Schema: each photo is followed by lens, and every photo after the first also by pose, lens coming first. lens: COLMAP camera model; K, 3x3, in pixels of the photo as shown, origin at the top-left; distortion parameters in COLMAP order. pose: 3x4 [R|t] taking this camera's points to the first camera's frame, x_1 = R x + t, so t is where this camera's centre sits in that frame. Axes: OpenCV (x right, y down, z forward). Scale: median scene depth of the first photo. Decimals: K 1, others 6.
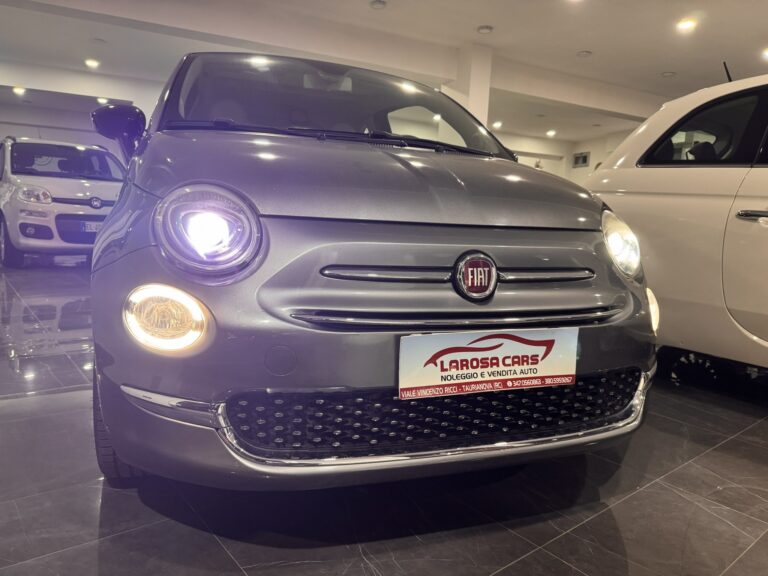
lens RADIAL K [[537.1, 0, 384.0], [0, 537.1, 288.0], [0, 0, 1]] dist [0.102654, -0.134694]
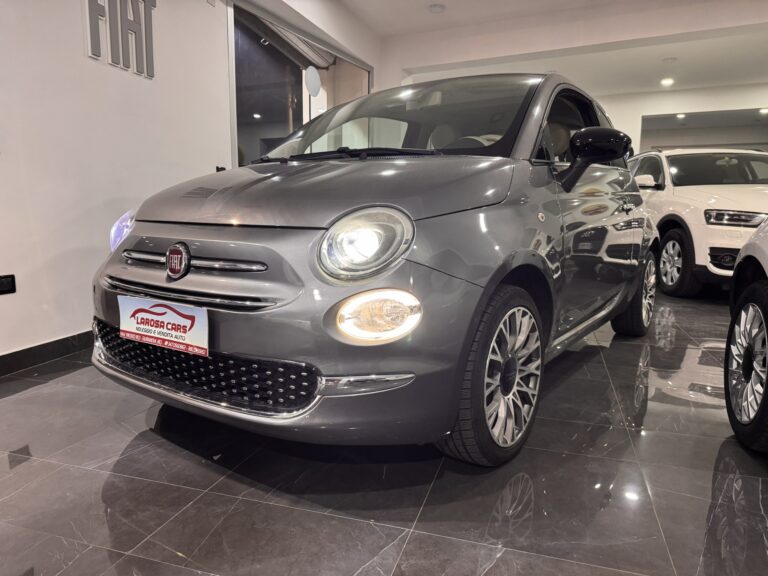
lens RADIAL K [[537.1, 0, 384.0], [0, 537.1, 288.0], [0, 0, 1]] dist [0.102654, -0.134694]
pose [[0.540214, 0.069034, -0.838691, 1.586517], [-0.092794, 0.995439, 0.022165, -0.034791], [0.836396, 0.065852, 0.544156, 0.695955]]
